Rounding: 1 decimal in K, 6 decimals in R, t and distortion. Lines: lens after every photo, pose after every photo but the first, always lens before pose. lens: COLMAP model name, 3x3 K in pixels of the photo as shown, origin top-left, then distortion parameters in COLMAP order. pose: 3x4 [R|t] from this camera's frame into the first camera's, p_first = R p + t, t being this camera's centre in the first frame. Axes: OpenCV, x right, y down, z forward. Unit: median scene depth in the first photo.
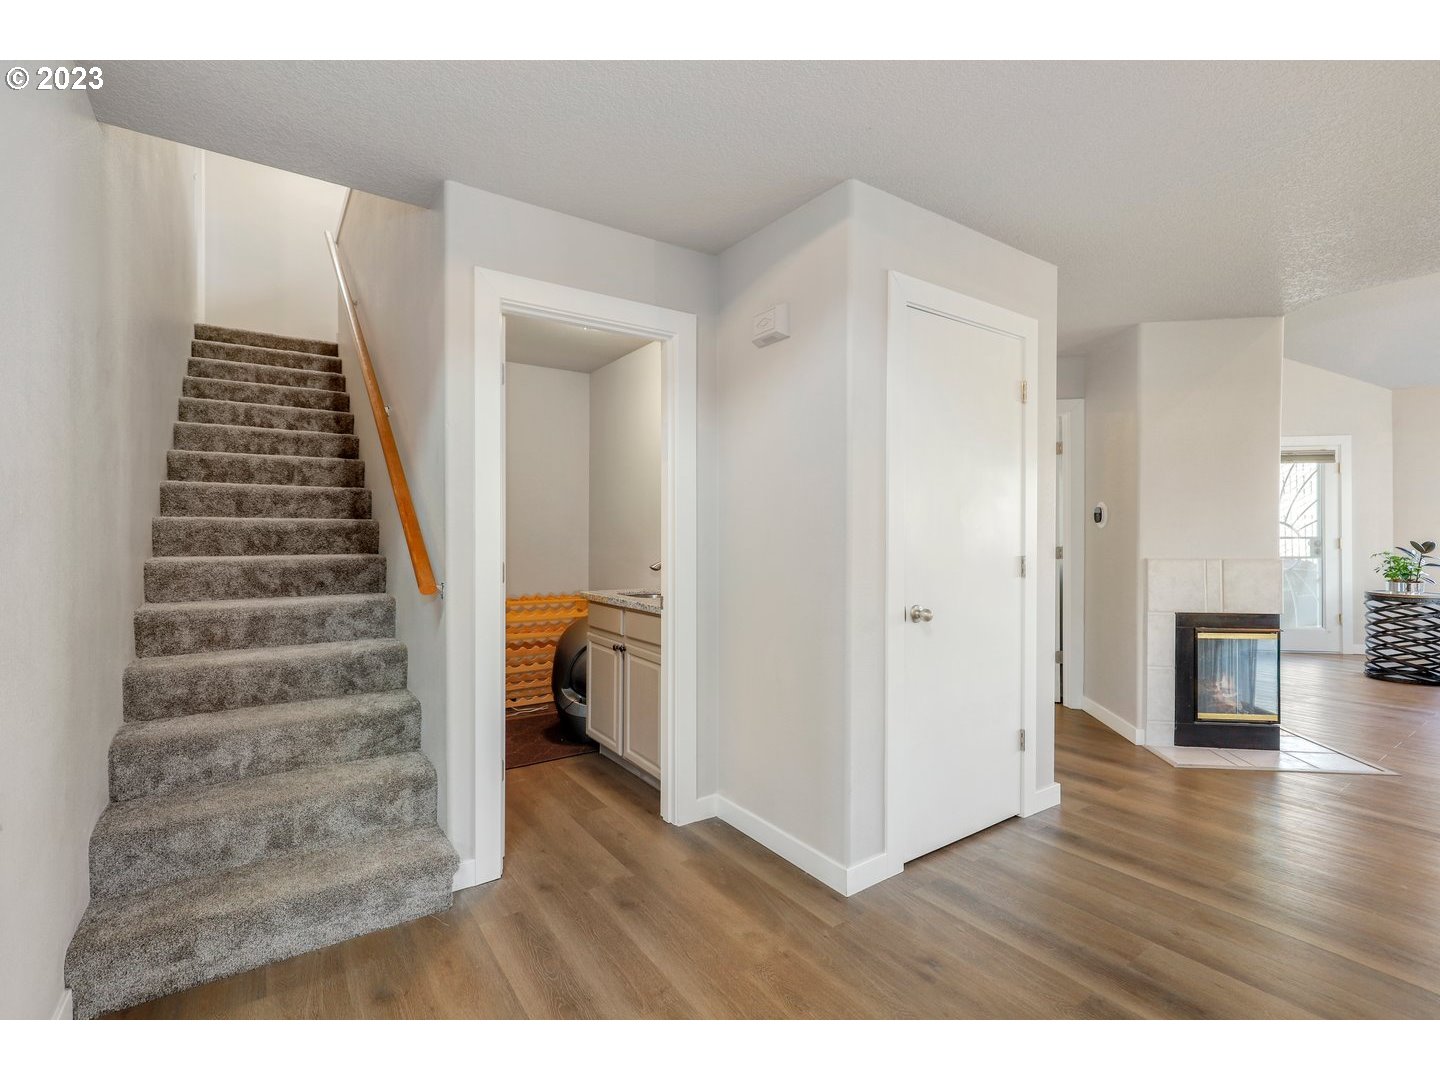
lens RADIAL K [[658.5, 0, 718.7], [0, 658.5, 531.6], [0, 0, 1]] dist [-0.000288, -0.000257]
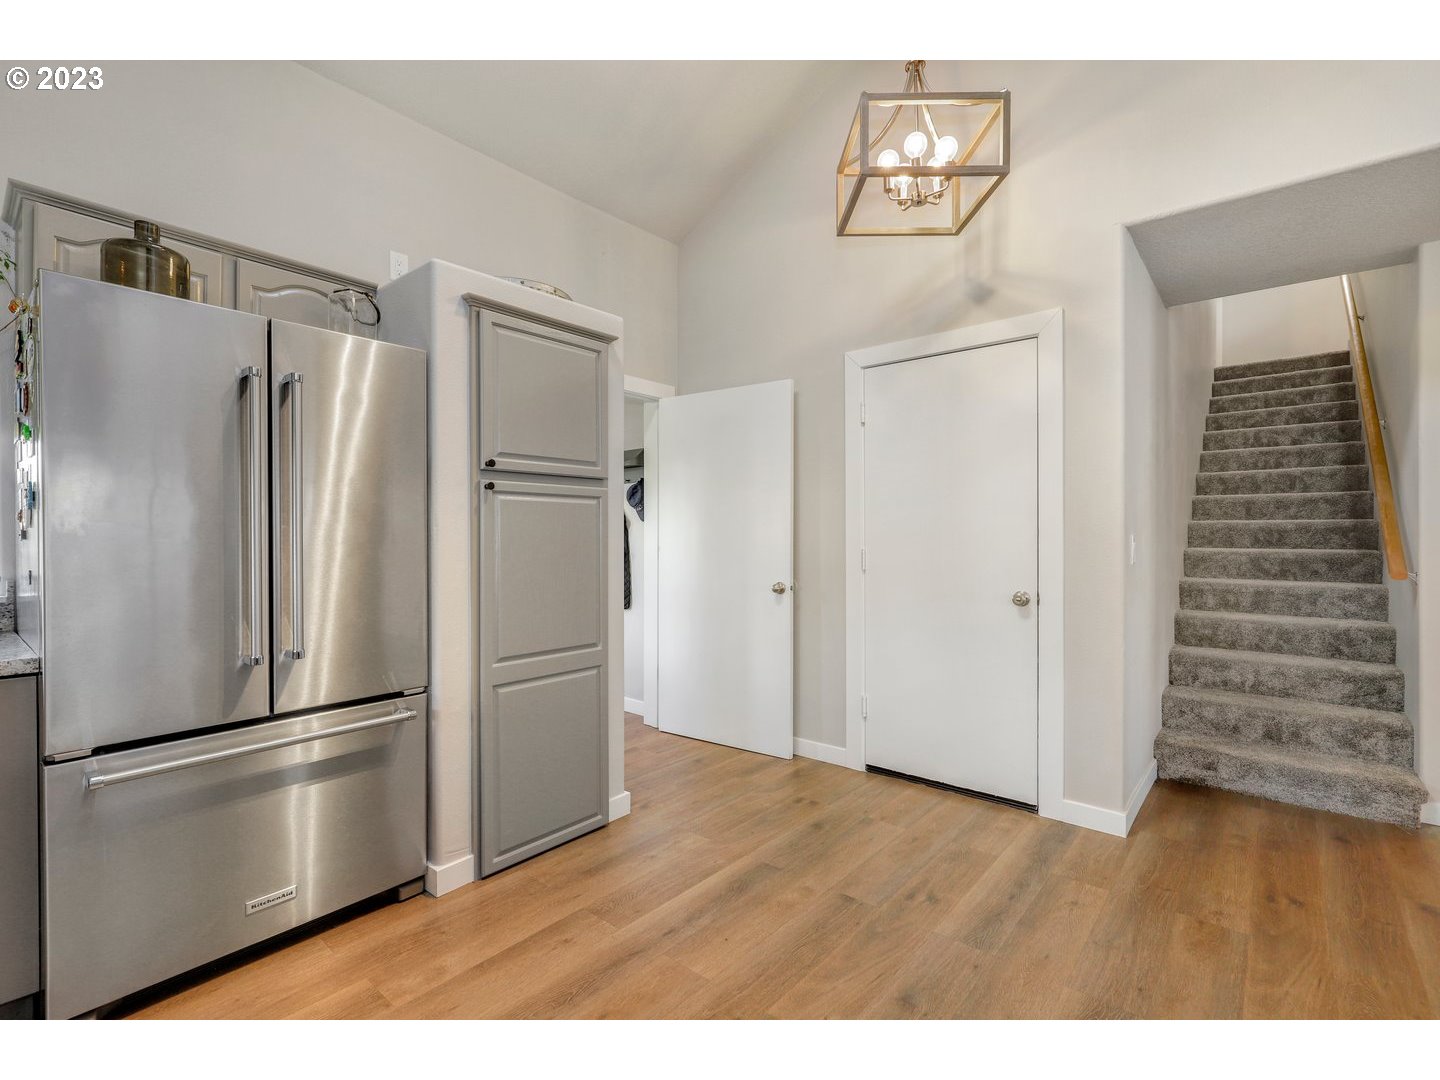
lens RADIAL K [[658.5, 0, 705.3], [0, 658.5, 537.8], [0, 0, 1]] dist [-0.000288, -0.000257]
pose [[0.241655, 0.007648, -0.970332, 0.371577], [0.005394, 0.999943, 0.009224, -0.004529], [0.970347, -0.007463, 0.241600, -0.482935]]
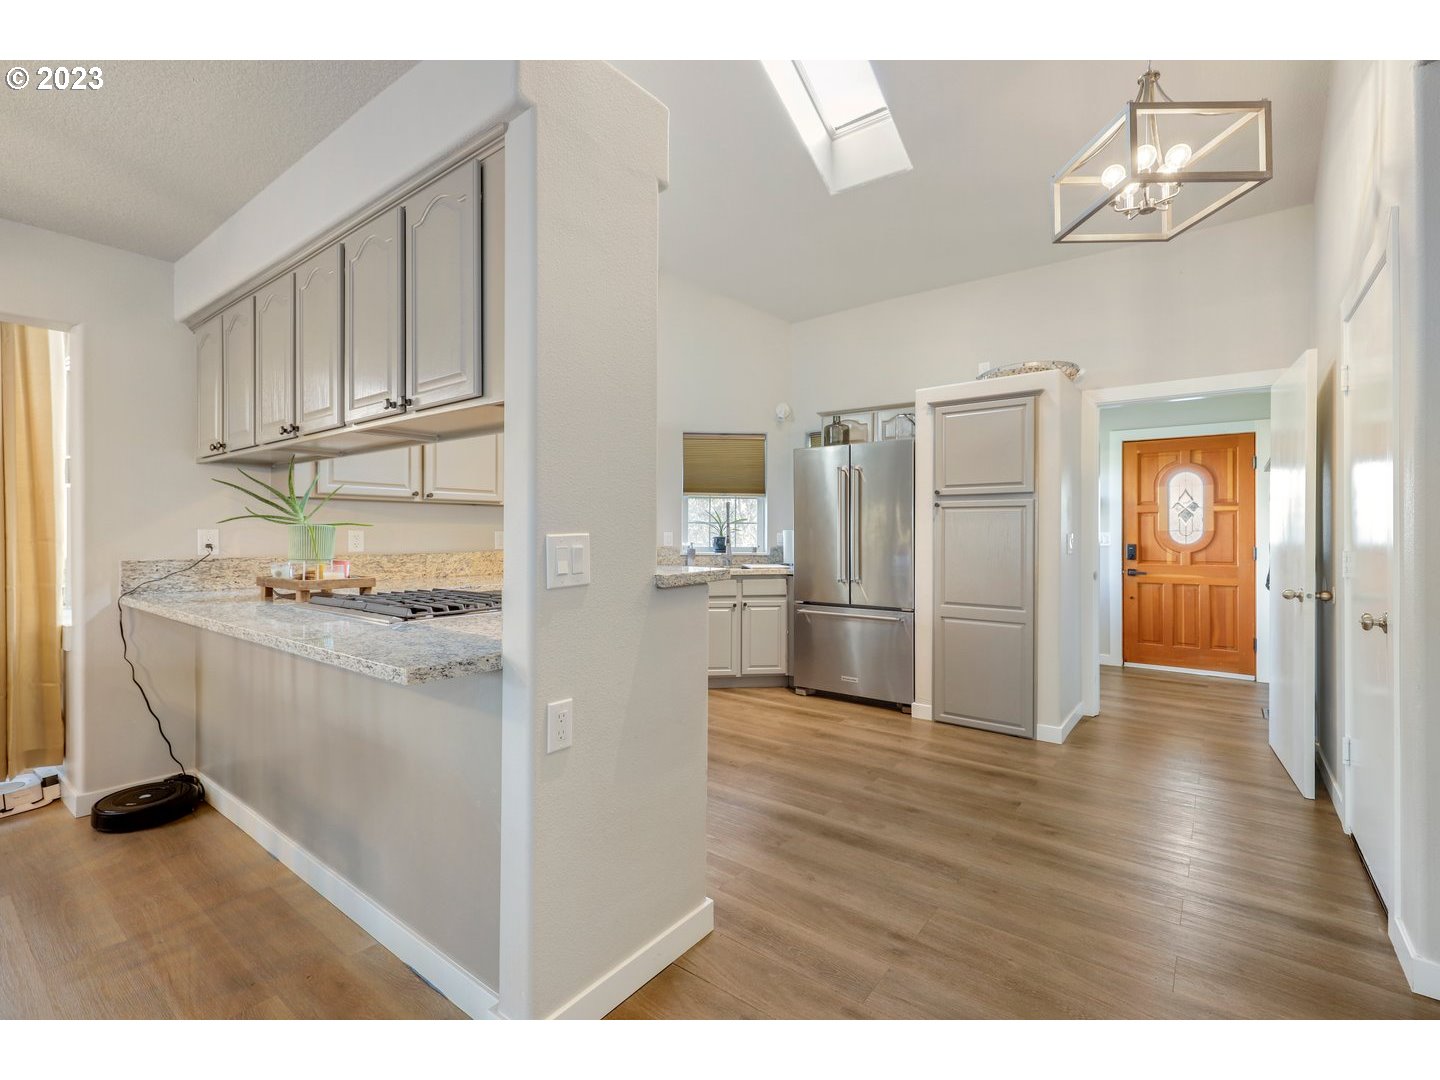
lens RADIAL K [[658.5, 0, 710.3], [0, 658.5, 526.7], [0, 0, 1]] dist [-0.000288, -0.000257]
pose [[-0.957404, 0.000501, -0.288750, 0.429429], [0.003083, 0.999959, -0.008486, -0.003160], [0.288734, -0.009015, -0.957367, 0.752137]]
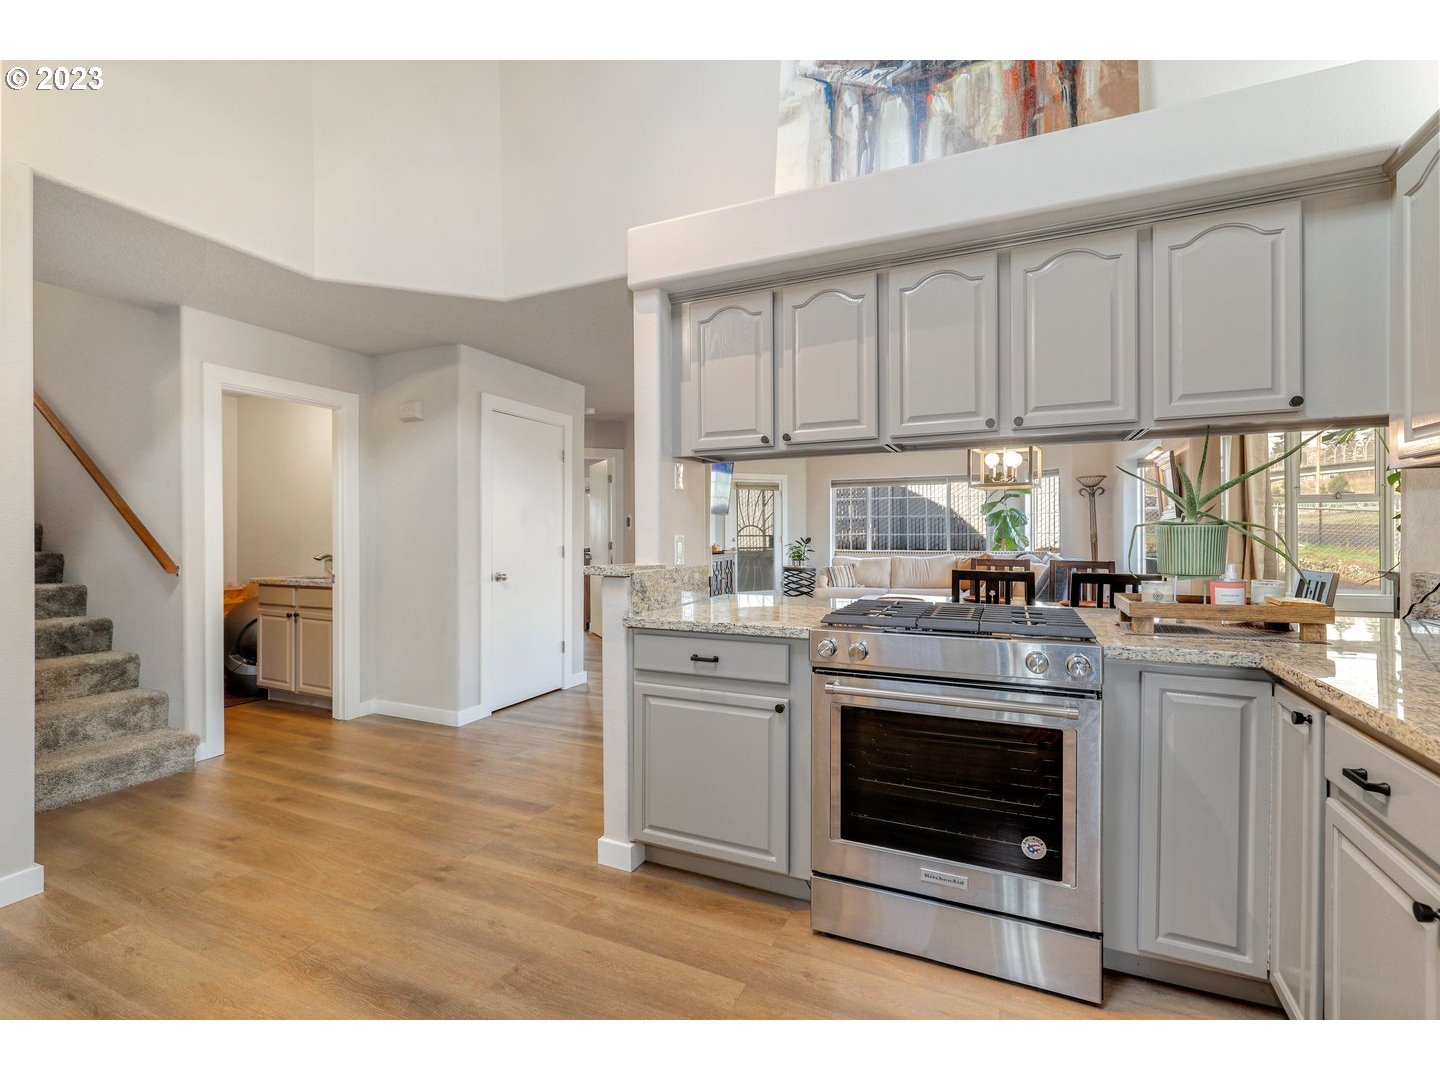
lens RADIAL K [[658.5, 0, 718.9], [0, 658.5, 537.4], [0, 0, 1]] dist [-0.000288, -0.000257]
pose [[0.862617, -0.003656, 0.505845, -0.088583], [-0.001410, 0.999953, 0.009632, -0.004611], [-0.505856, -0.009022, 0.862571, -0.782438]]
